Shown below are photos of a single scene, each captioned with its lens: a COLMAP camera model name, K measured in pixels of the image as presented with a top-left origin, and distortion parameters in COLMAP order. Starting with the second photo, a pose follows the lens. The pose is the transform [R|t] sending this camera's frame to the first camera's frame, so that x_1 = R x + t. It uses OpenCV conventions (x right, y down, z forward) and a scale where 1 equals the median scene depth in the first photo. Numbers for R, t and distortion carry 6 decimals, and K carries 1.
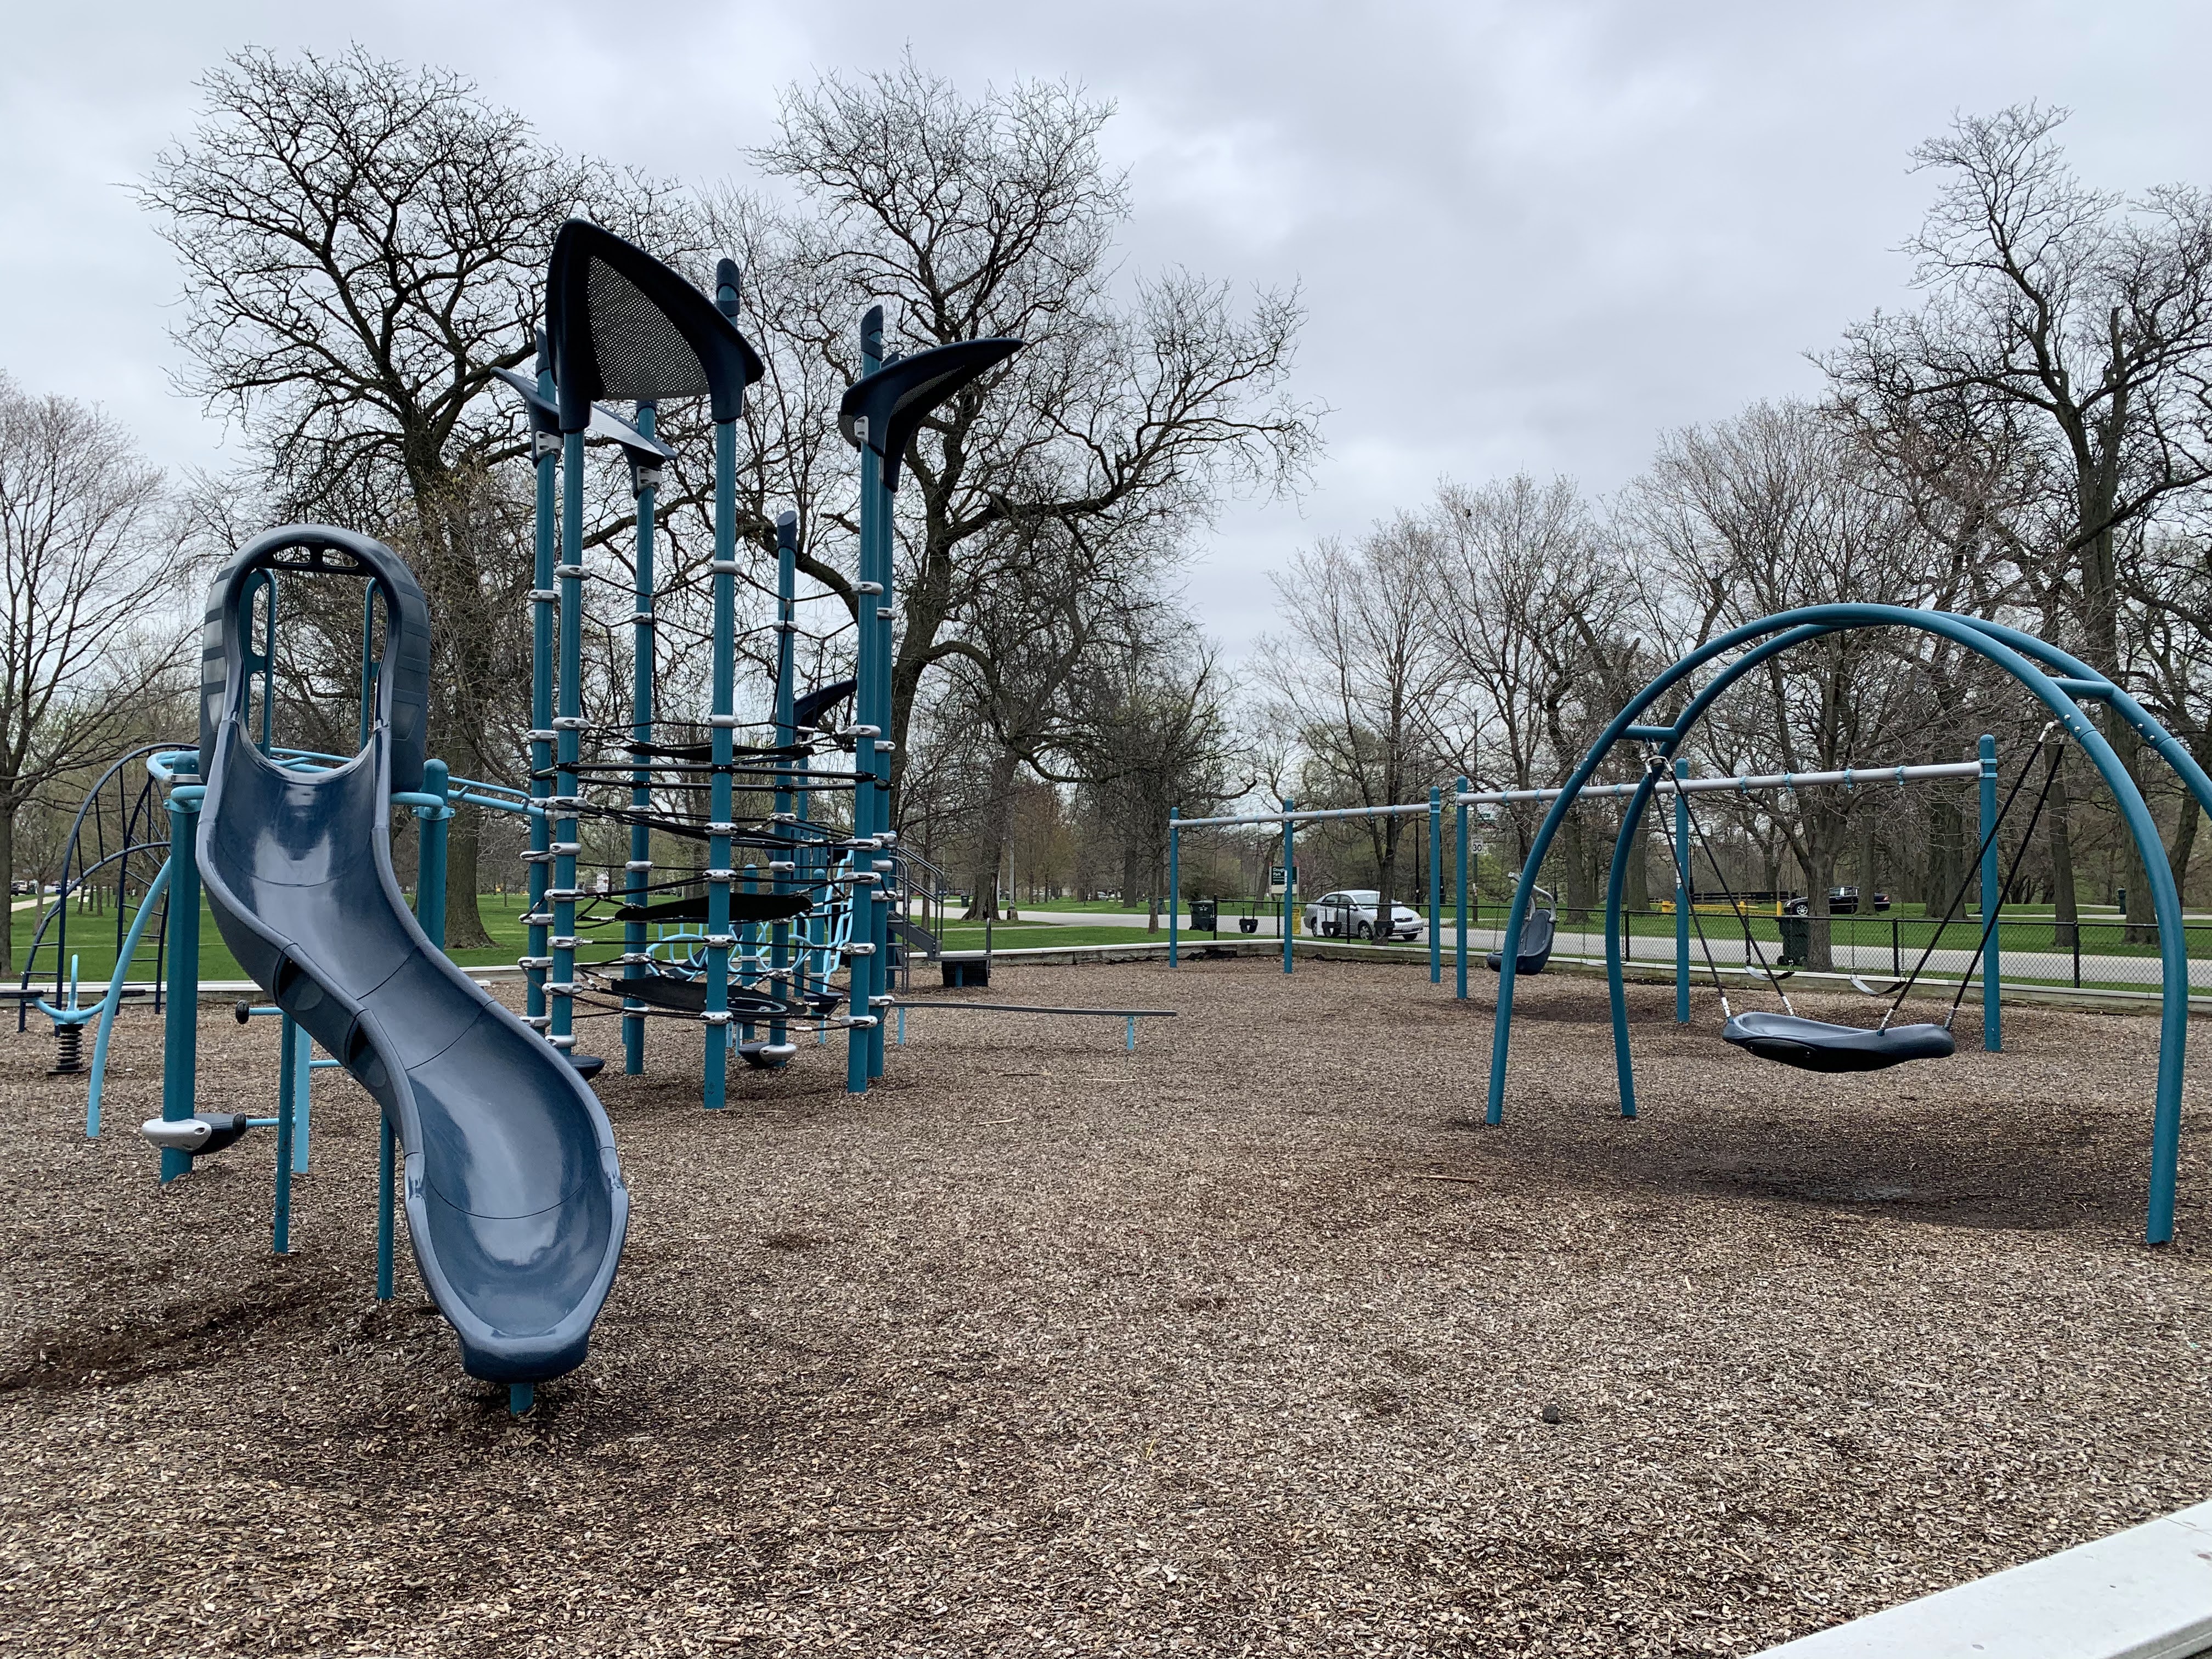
lens RADIAL K [[1652.6, 0, 1098.0], [0, 1652.6, 816.5], [0, 0, 1]] dist [0.011105, 0.005388]
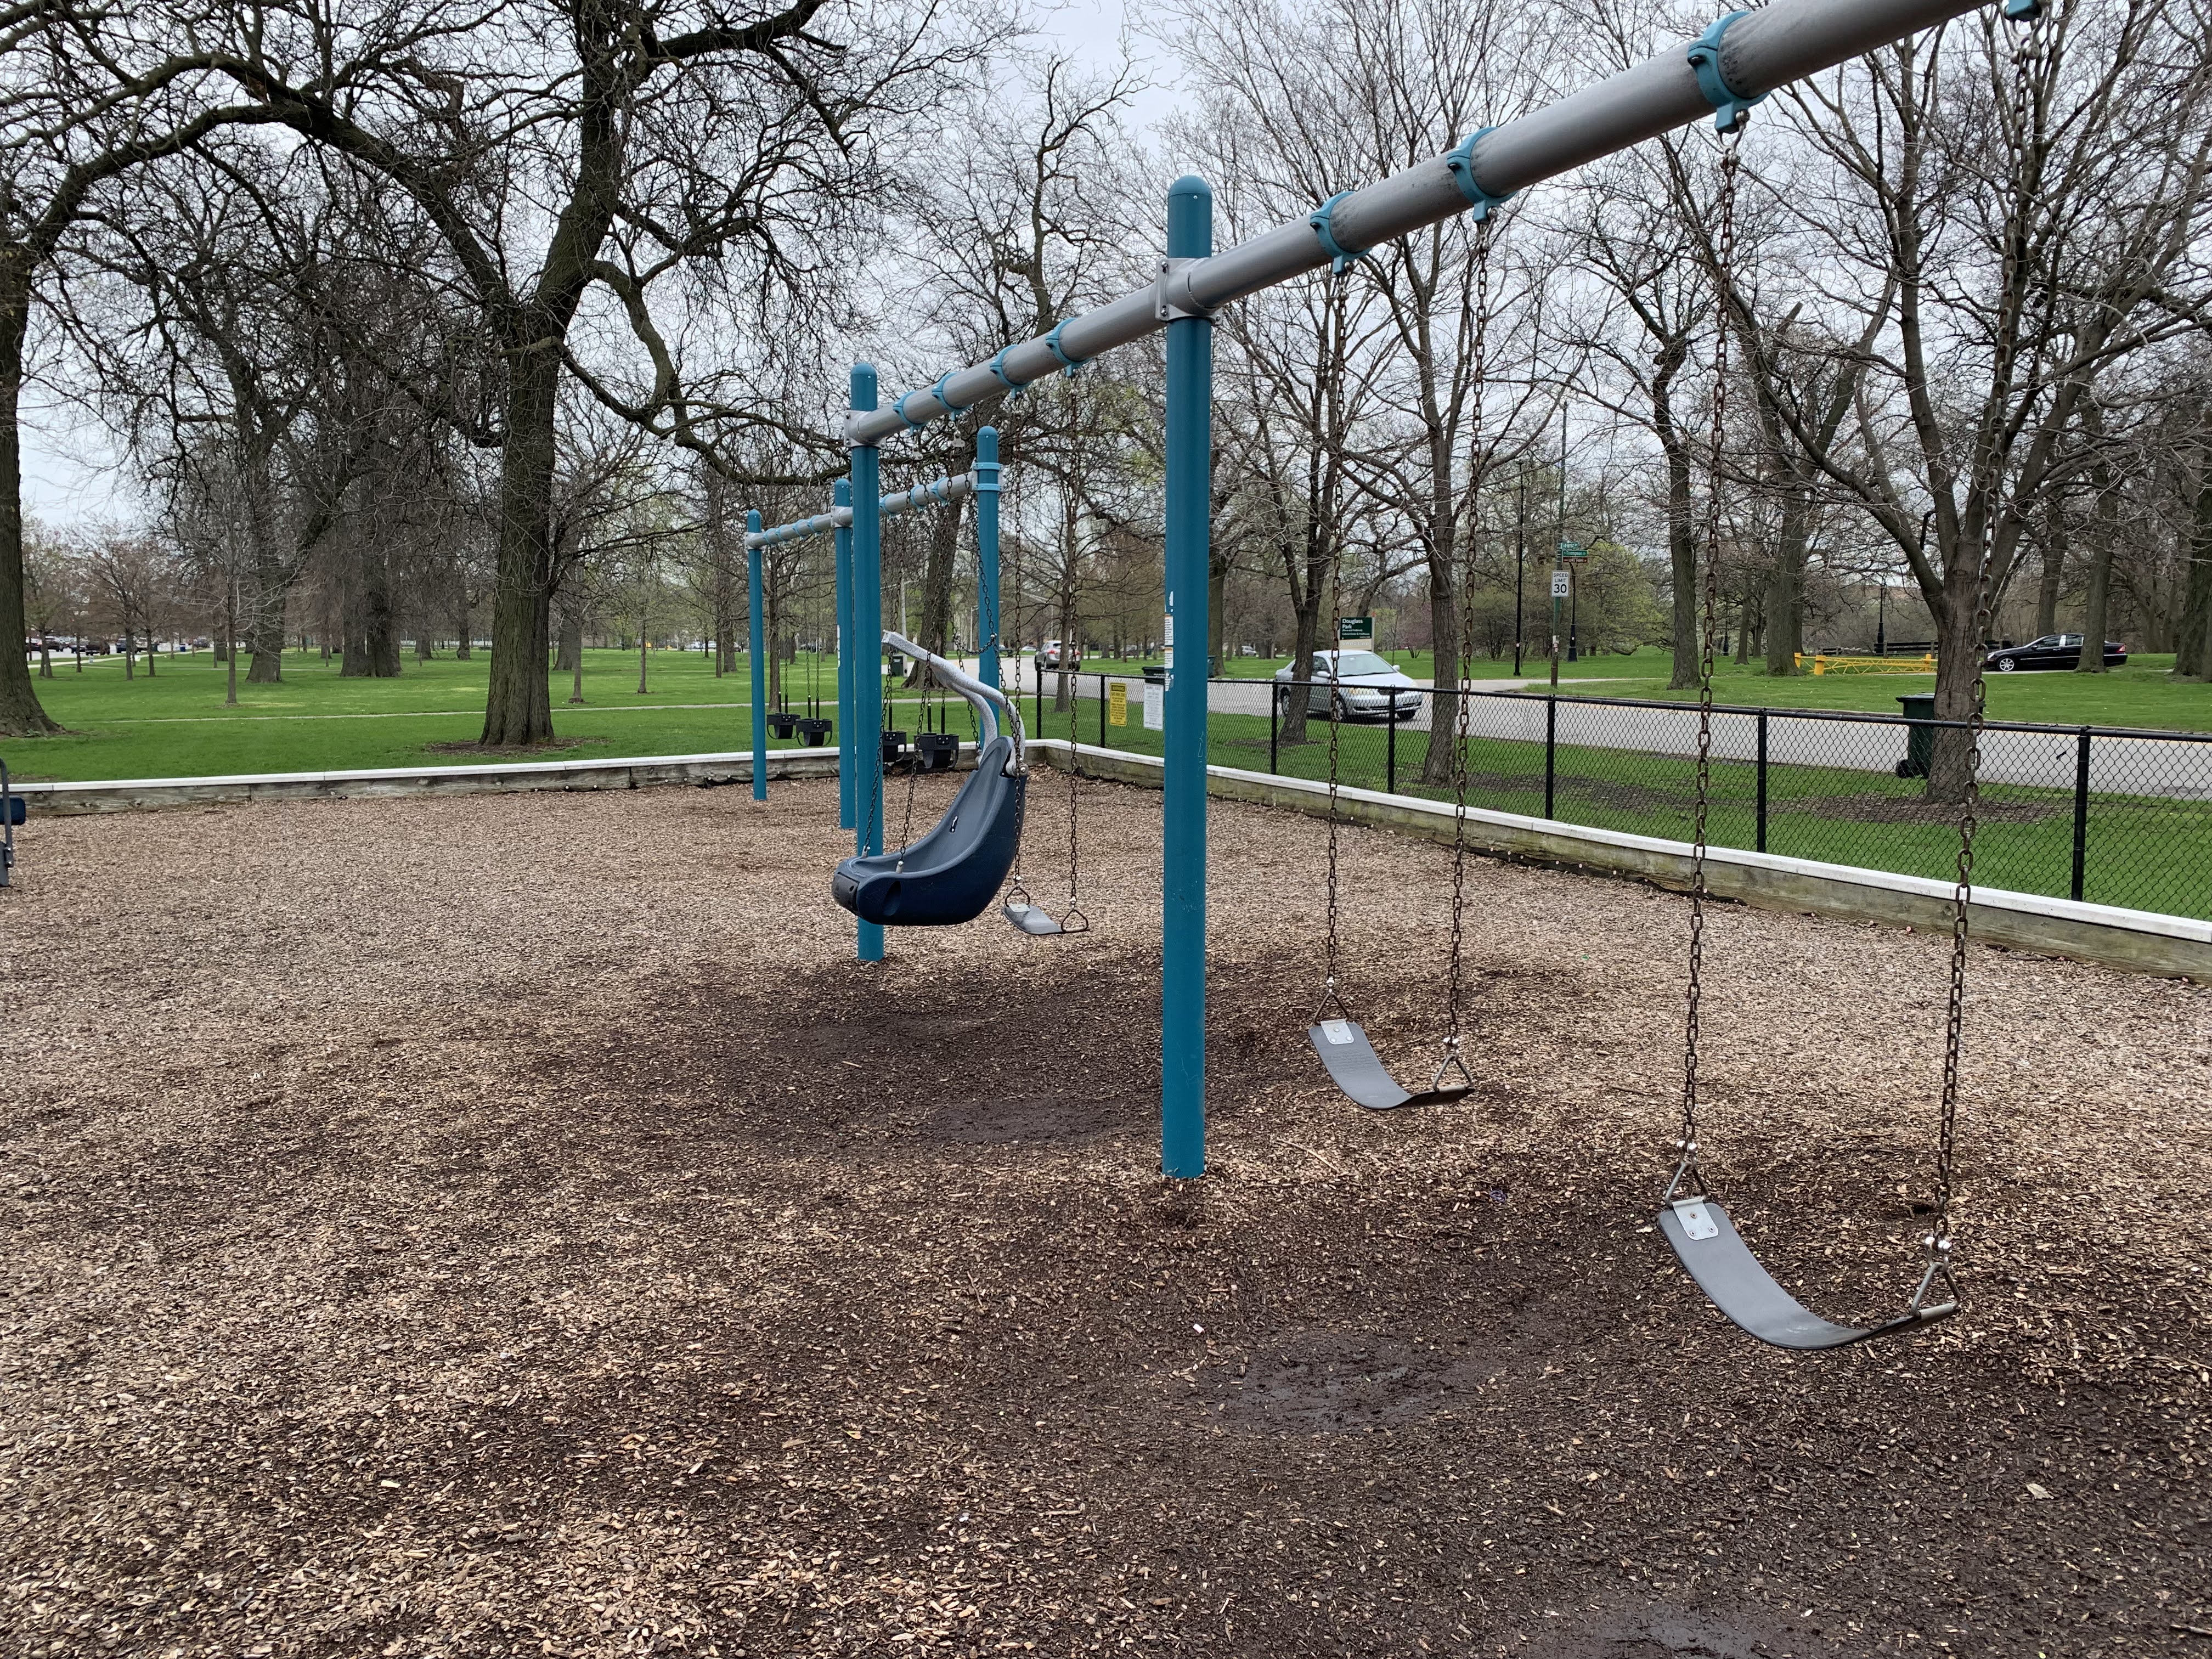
lens RADIAL K [[1637.4, 0, 1106.0], [0, 1637.4, 829.5], [0, 0, 1]] dist [0.006127, -0.012500]
pose [[0.994143, 0.011620, -0.107447, 0.206355], [0.005650, 0.987254, 0.159051, 0.012600], [0.107926, -0.158726, 0.981406, 0.436092]]
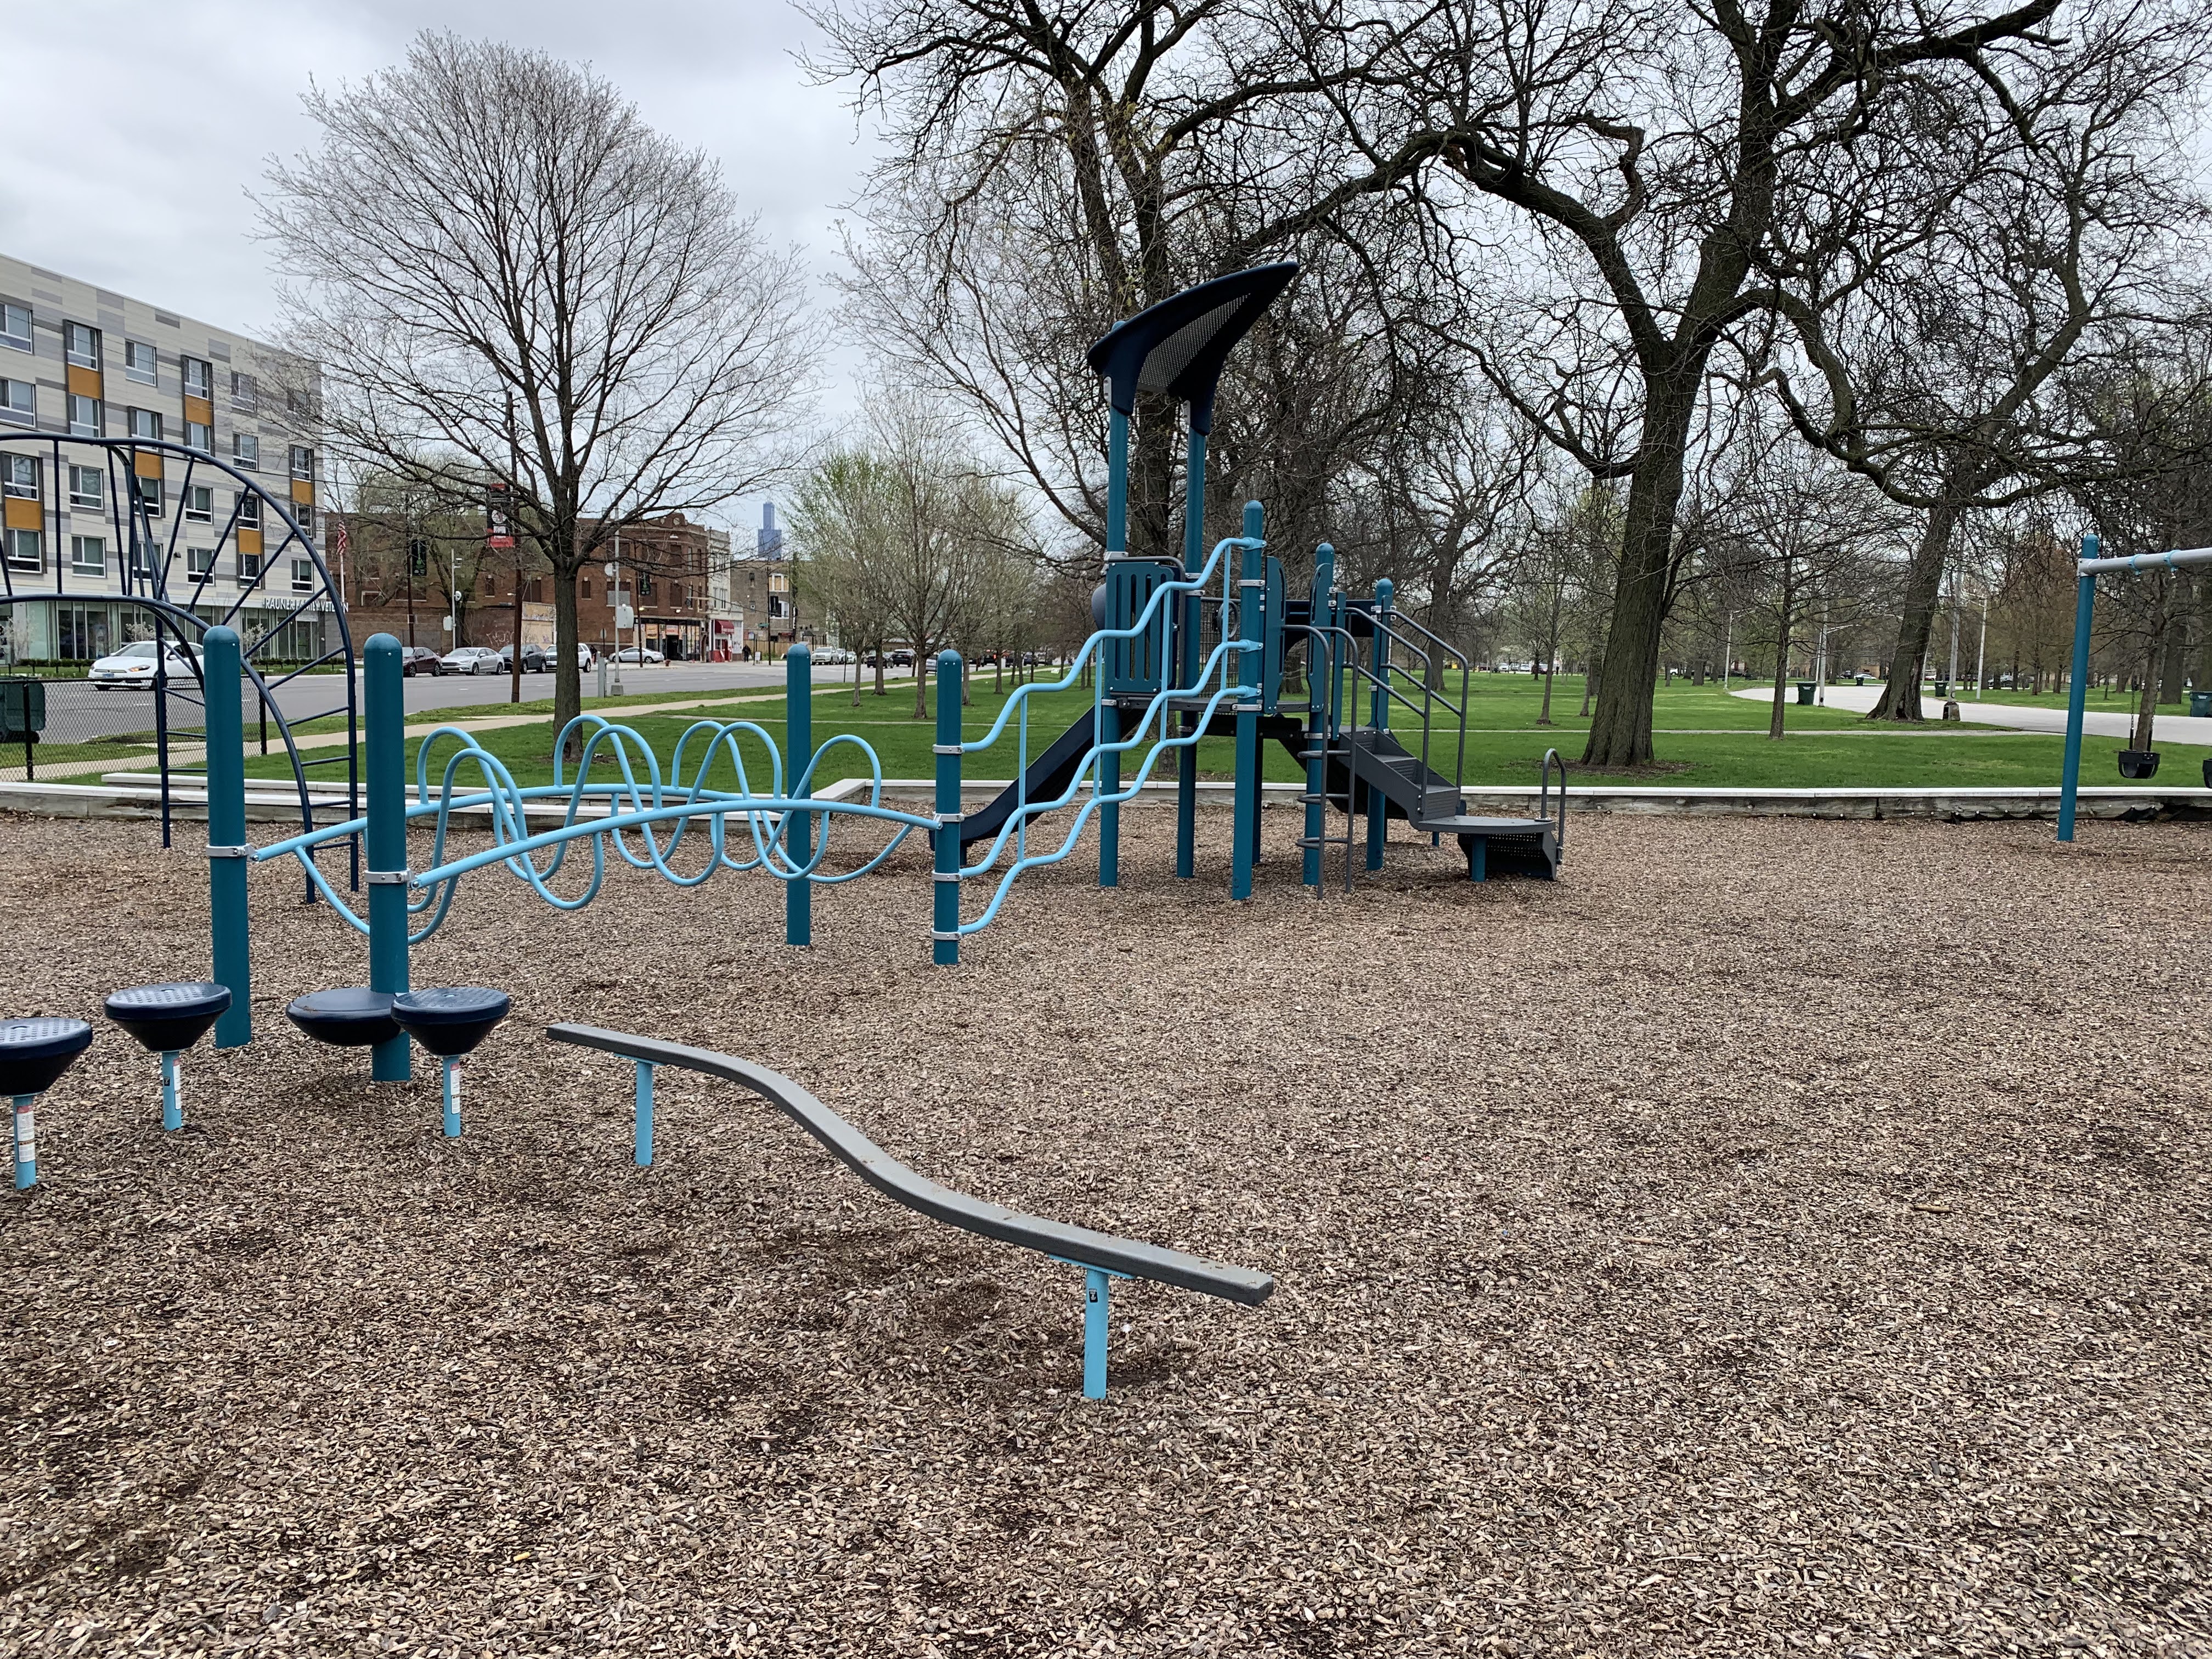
lens RADIAL K [[1637.4, 0, 1106.0], [0, 1637.4, 829.5], [0, 0, 1]] dist [0.006127, -0.012500]
pose [[0.840263, 0.071457, -0.537450, 0.064588], [0.006815, 0.989806, 0.142256, 0.009862], [0.542137, -0.123195, 0.831210, 0.369278]]
